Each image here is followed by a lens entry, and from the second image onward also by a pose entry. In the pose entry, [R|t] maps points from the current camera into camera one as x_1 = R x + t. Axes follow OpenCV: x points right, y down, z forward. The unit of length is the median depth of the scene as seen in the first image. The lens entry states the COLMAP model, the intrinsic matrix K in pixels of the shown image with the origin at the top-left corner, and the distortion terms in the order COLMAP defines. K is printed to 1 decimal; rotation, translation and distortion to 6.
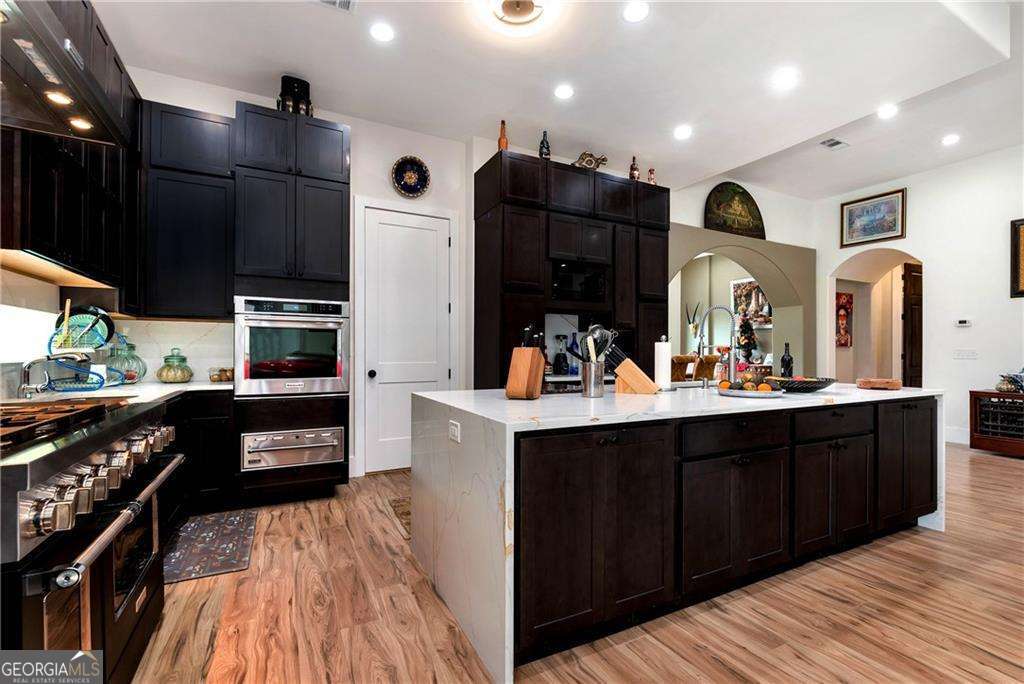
lens RADIAL K [[443.9, 0, 507.9], [0, 443.9, 357.9], [0, 0, 1]] dist [0.000745, 0.000089]
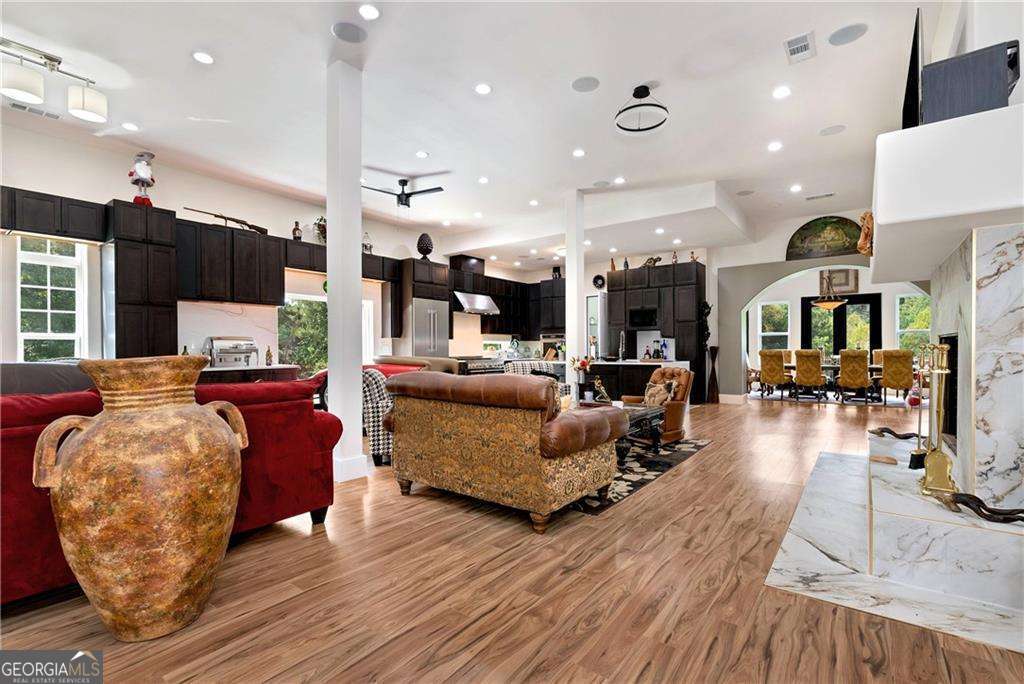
lens RADIAL K [[465.6, 0, 516.9], [0, 465.6, 347.4], [0, 0, 1]] dist [-0.000592, -0.000011]
pose [[0.436083, -0.007425, -0.899876, 2.077076], [0.000971, 0.999969, -0.007781, -0.002676], [0.899906, 0.002519, 0.436076, -0.633948]]
